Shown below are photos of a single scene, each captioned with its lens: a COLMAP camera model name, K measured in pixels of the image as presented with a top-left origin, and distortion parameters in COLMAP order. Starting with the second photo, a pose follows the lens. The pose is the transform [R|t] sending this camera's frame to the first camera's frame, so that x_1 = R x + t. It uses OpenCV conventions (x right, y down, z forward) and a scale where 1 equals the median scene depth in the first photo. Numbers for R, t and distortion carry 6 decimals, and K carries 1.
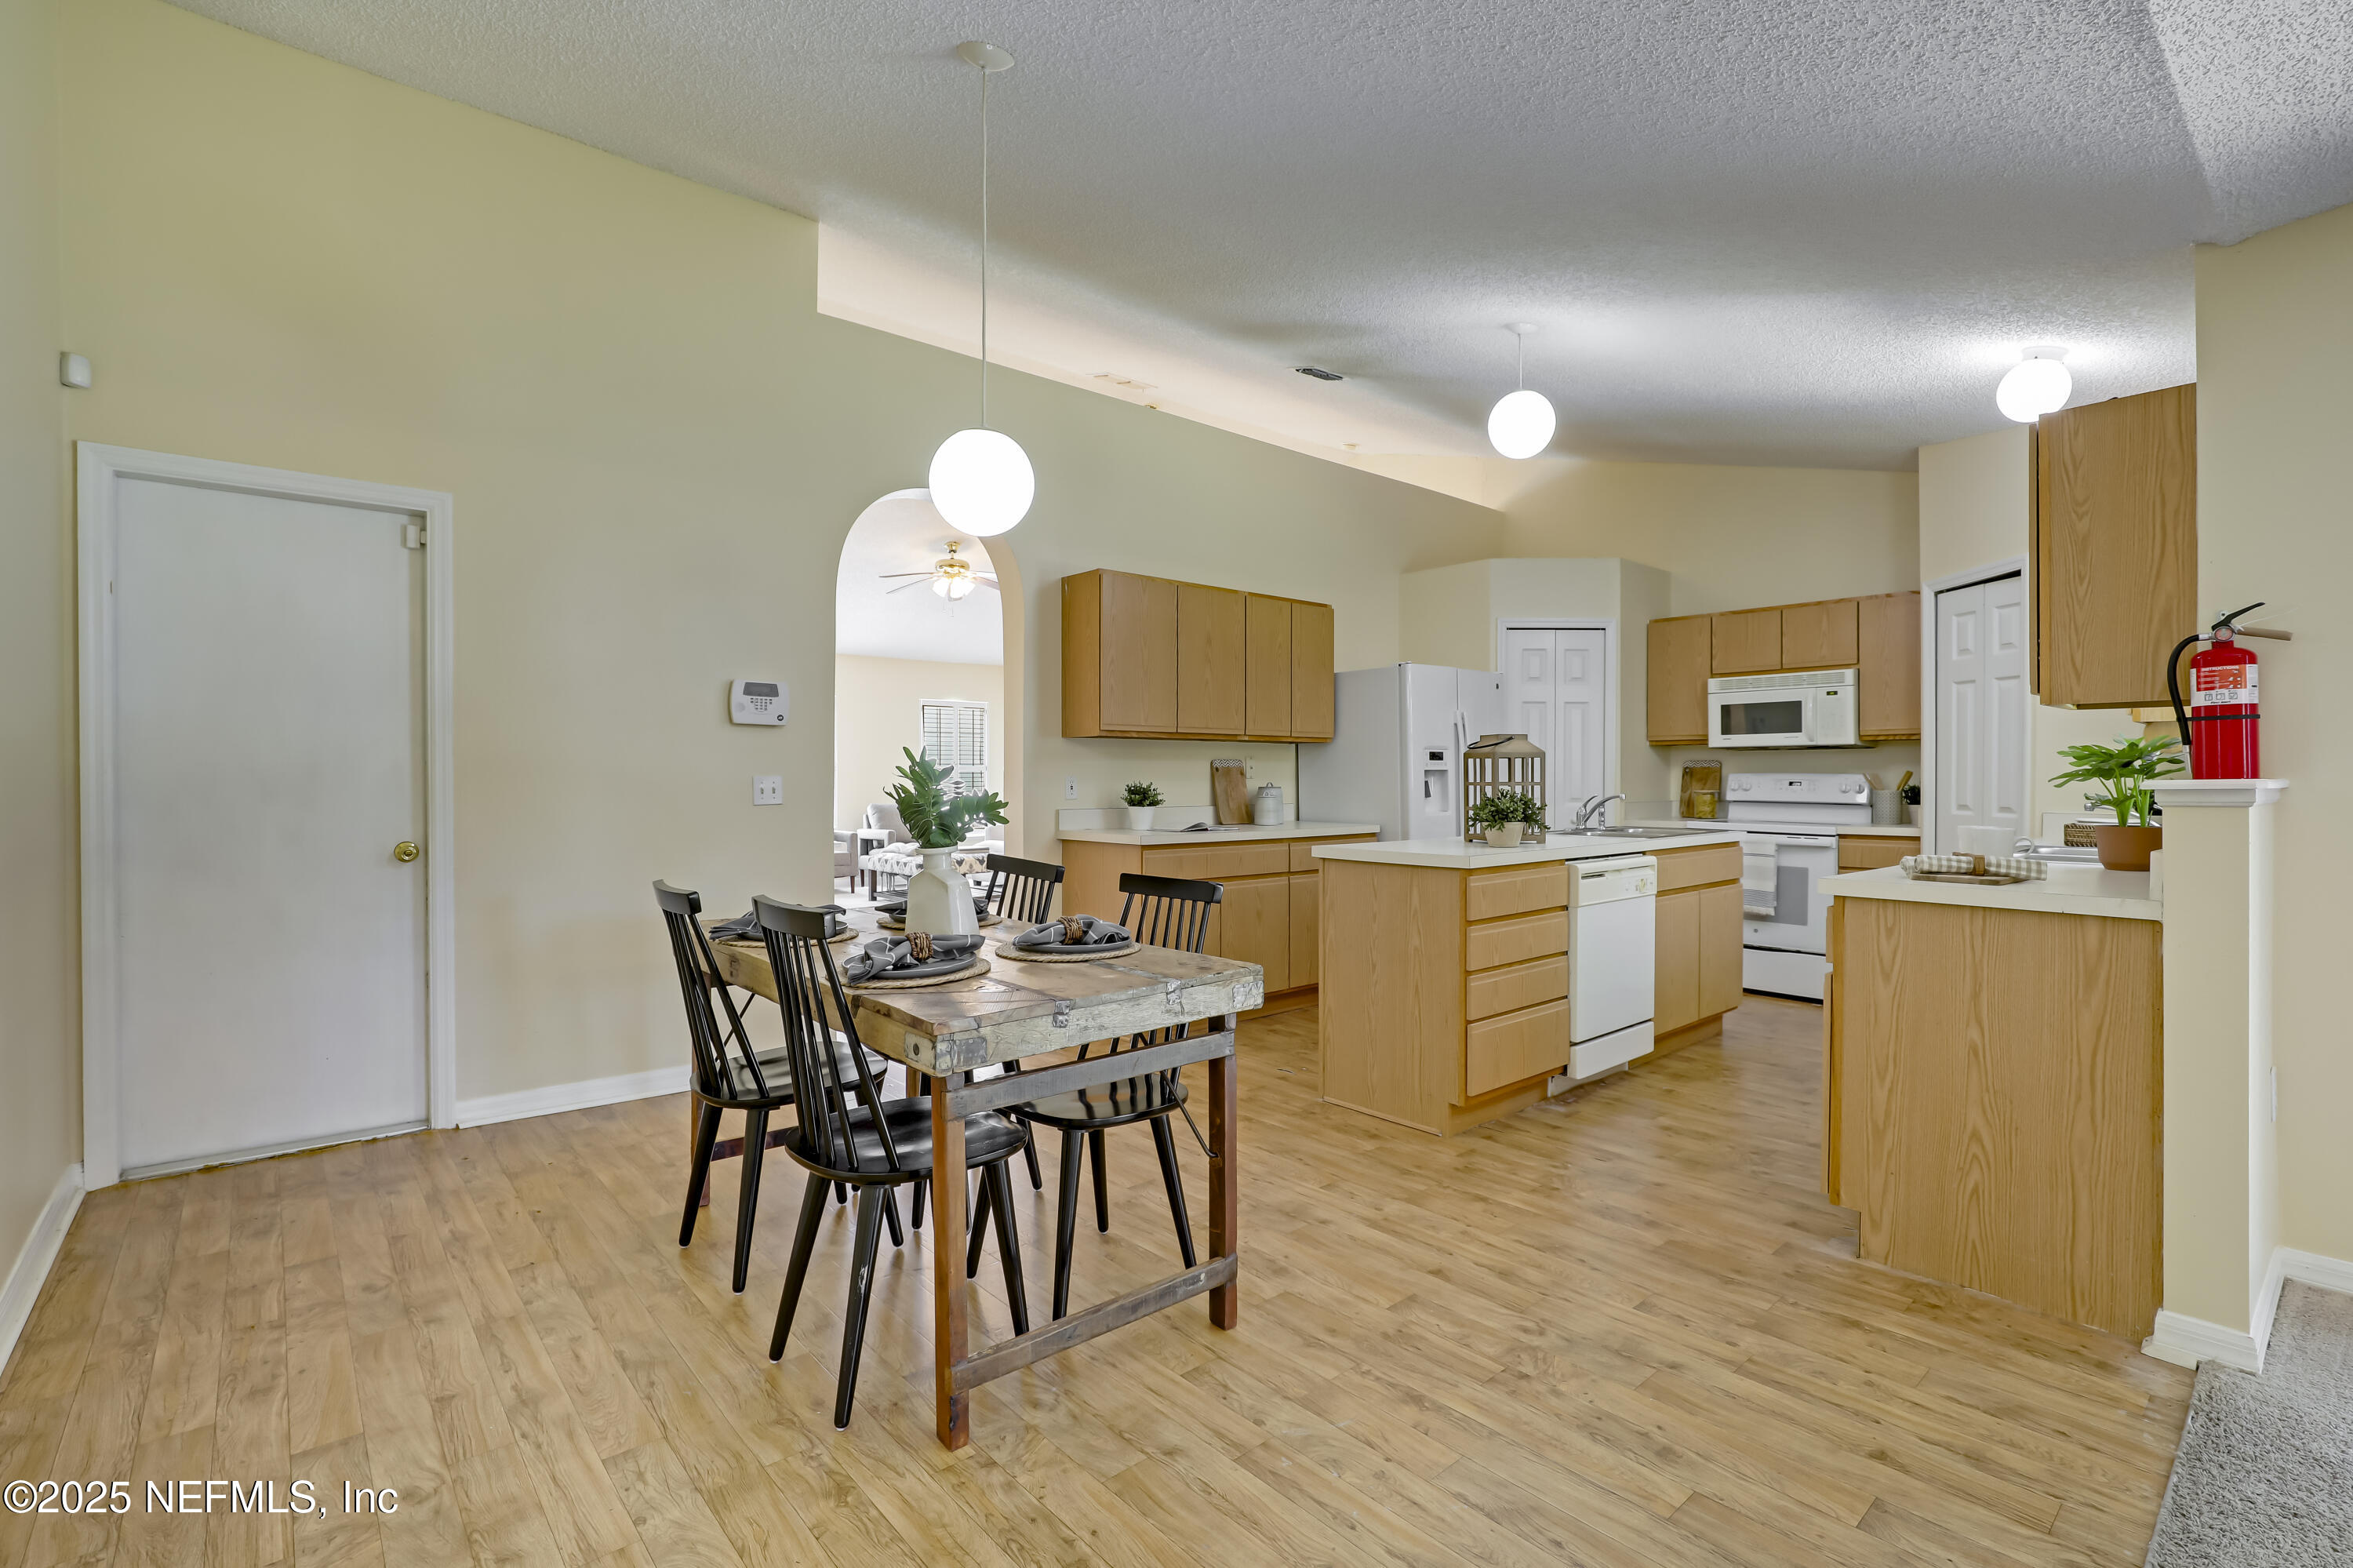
lens RADIAL K [[1099.4, 0, 1176.7], [0, 1099.4, 782.8], [0, 0, 1]] dist [-0.027176, 0.006304]
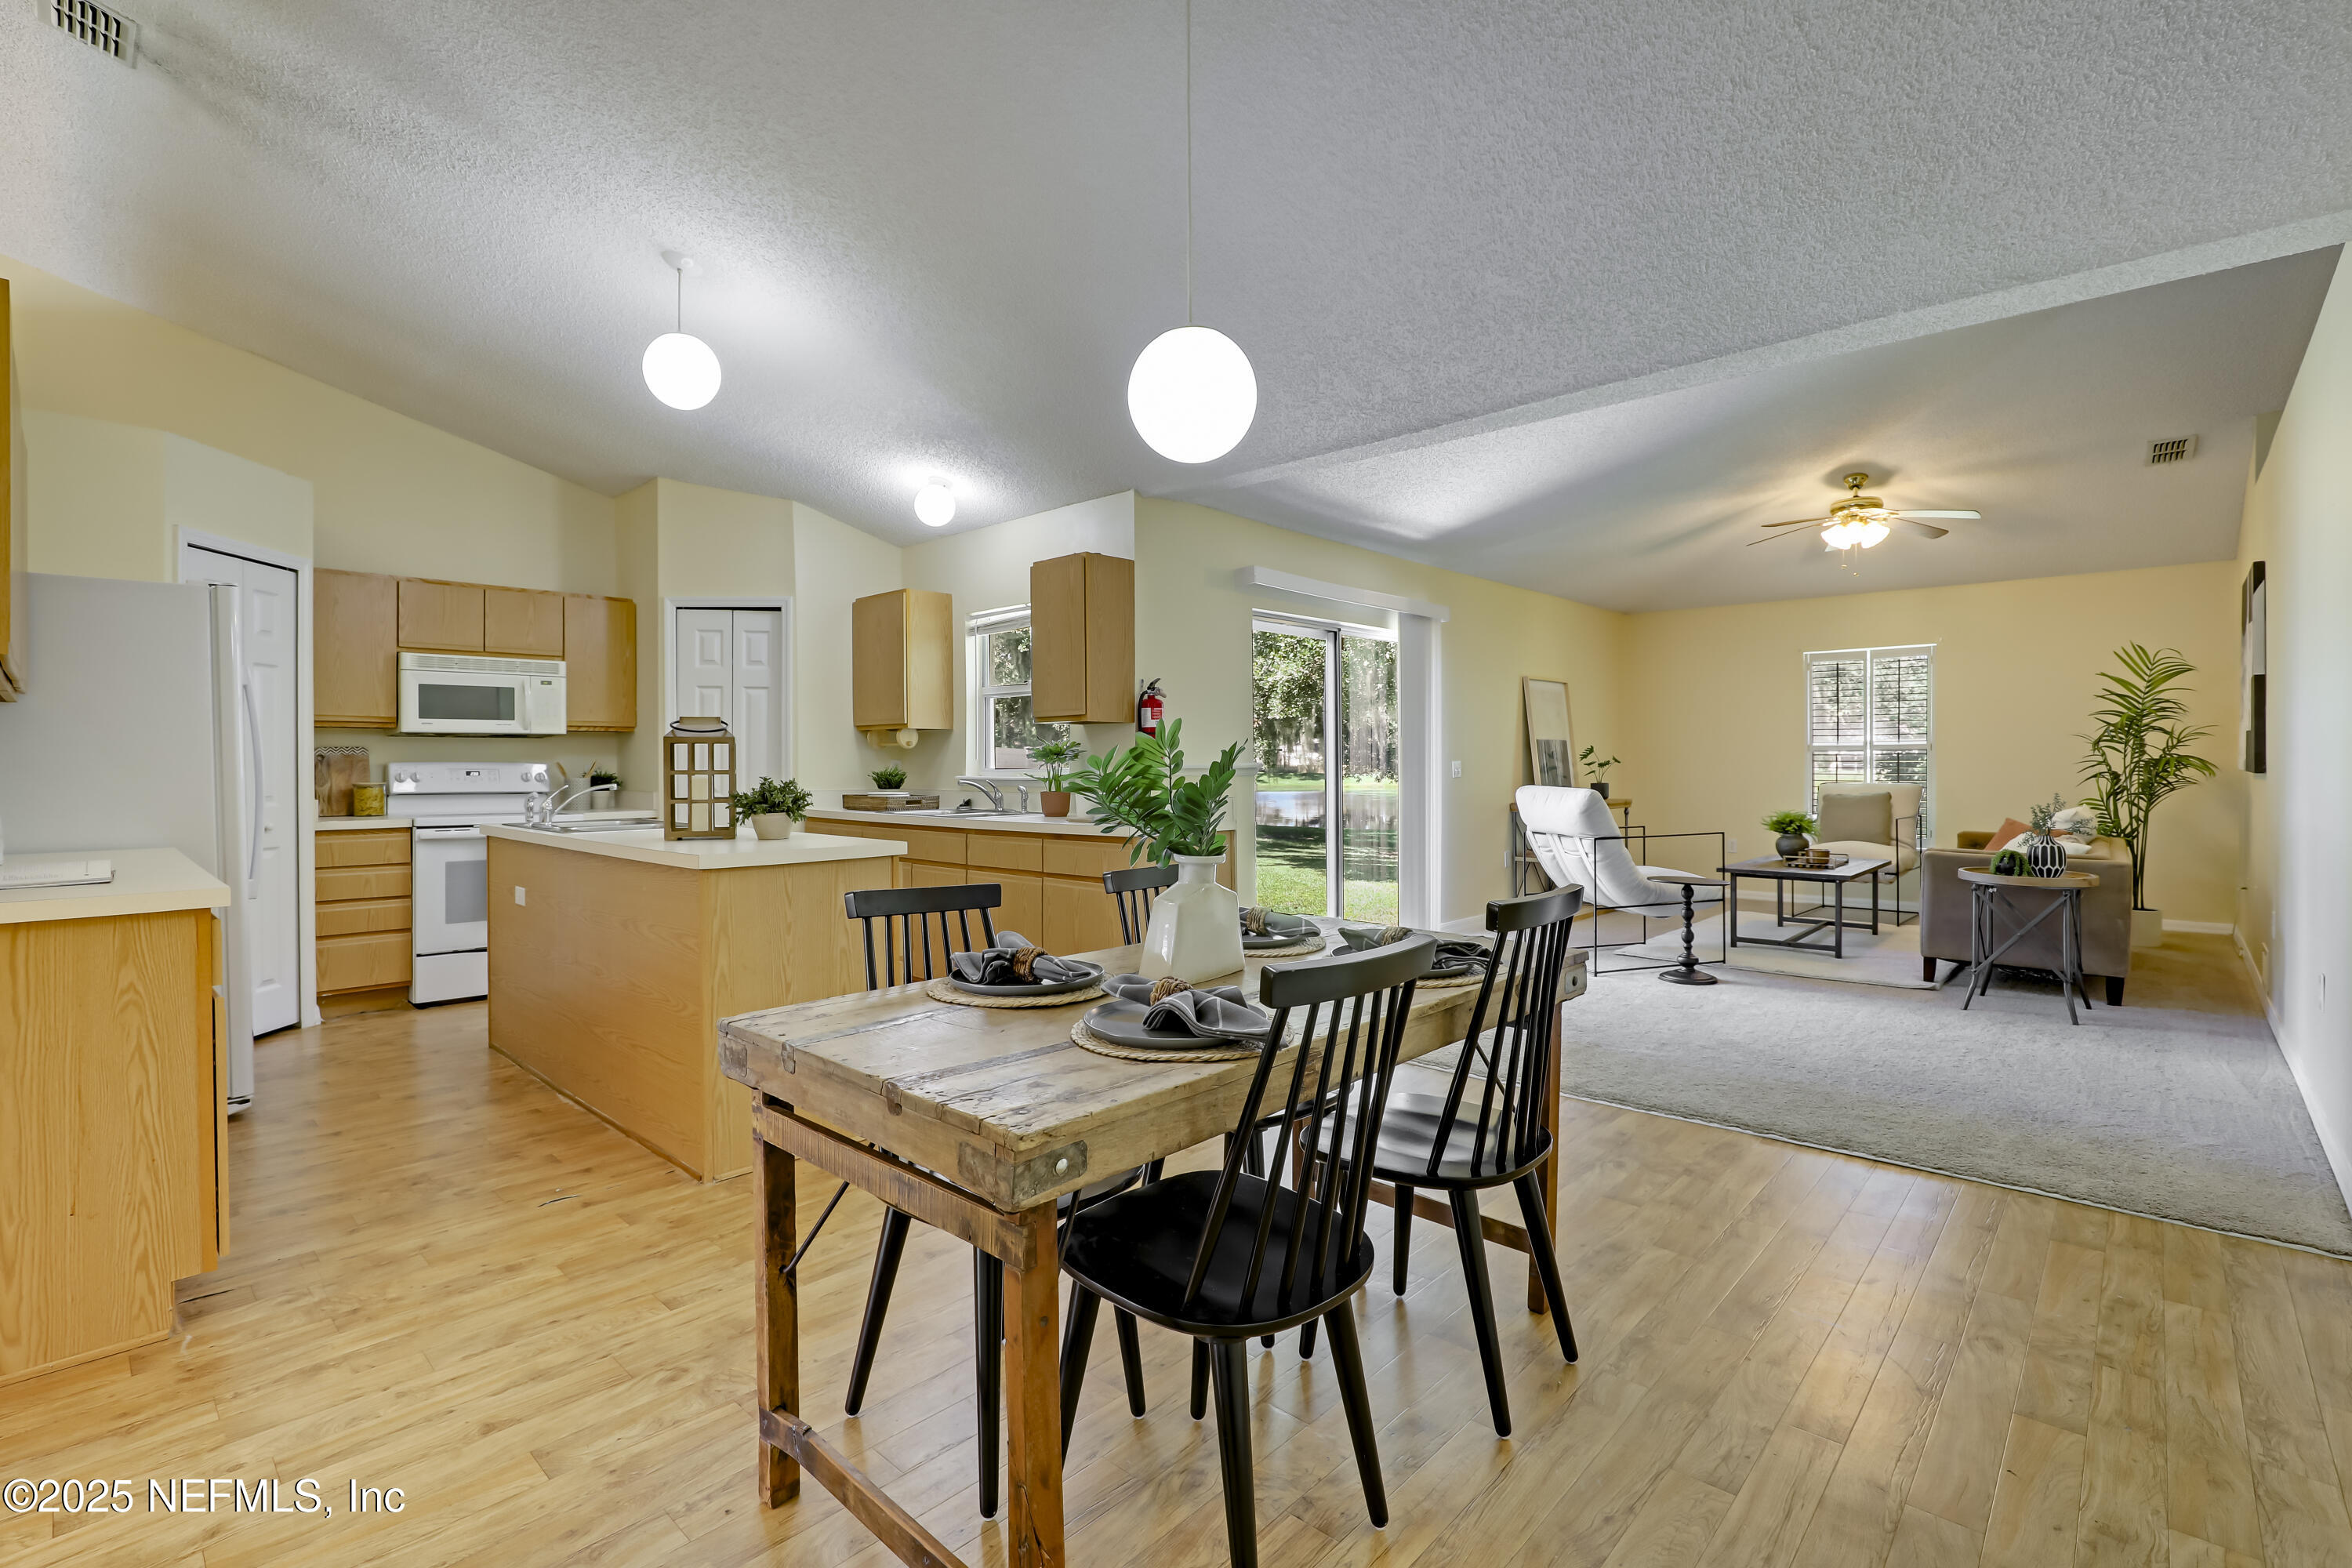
lens RADIAL K [[1098.9, 0, 1161.4], [0, 1098.9, 792.4], [0, 0, 1]] dist [-0.027176, 0.006304]
pose [[-0.129914, -0.028951, 0.991102, -0.475791], [0.010934, 0.999471, 0.030629, -0.004737], [-0.991465, 0.014816, -0.129529, 0.555480]]
